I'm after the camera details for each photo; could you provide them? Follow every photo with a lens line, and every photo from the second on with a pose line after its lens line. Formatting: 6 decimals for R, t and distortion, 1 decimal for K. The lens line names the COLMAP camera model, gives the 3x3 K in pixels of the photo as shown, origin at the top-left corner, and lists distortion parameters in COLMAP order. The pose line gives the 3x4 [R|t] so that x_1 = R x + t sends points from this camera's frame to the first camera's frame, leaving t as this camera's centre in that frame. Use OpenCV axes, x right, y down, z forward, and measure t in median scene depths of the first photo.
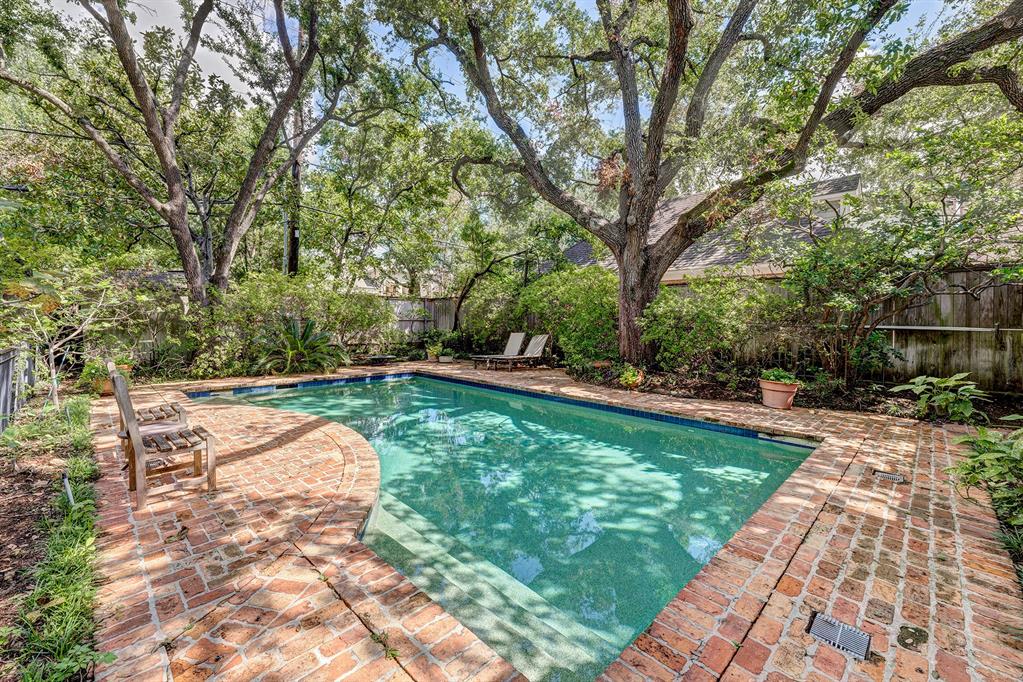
lens RADIAL K [[405.7, 0, 488.4], [0, 405.7, 333.4], [0, 0, 1]] dist [0.000849, 0.000033]
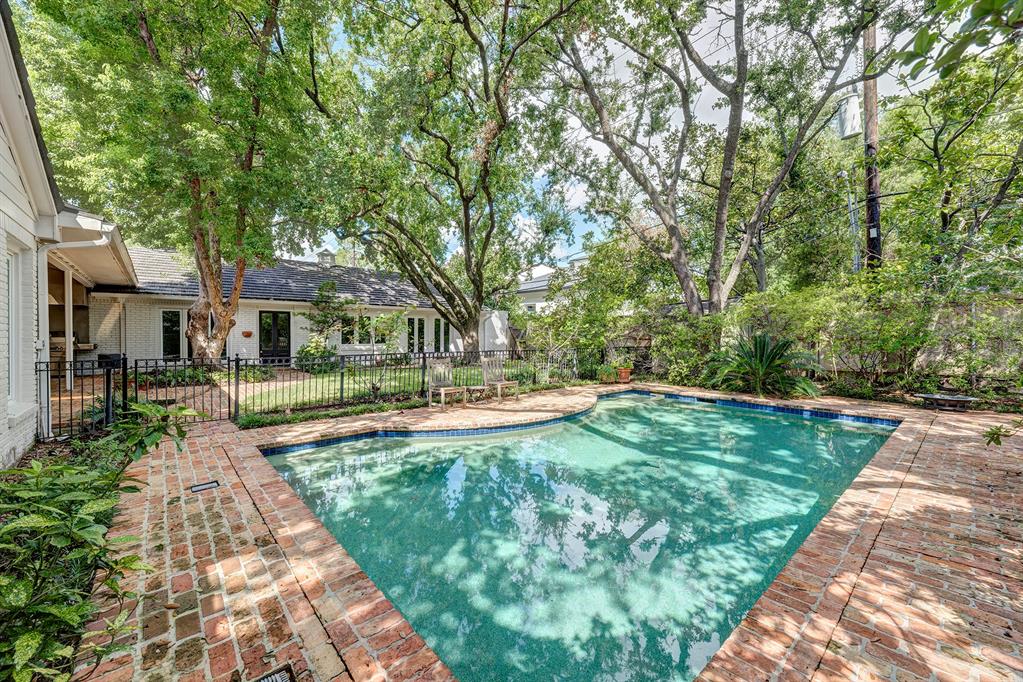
lens RADIAL K [[405.7, 0, 519.0], [0, 405.7, 341.3], [0, 0, 1]] dist [0.000849, 0.000033]
pose [[-0.012283, 0.003543, -0.999918, 1.782458], [-0.033752, 0.999422, 0.003956, -0.040825], [0.999355, 0.033798, -0.012156, 1.592796]]
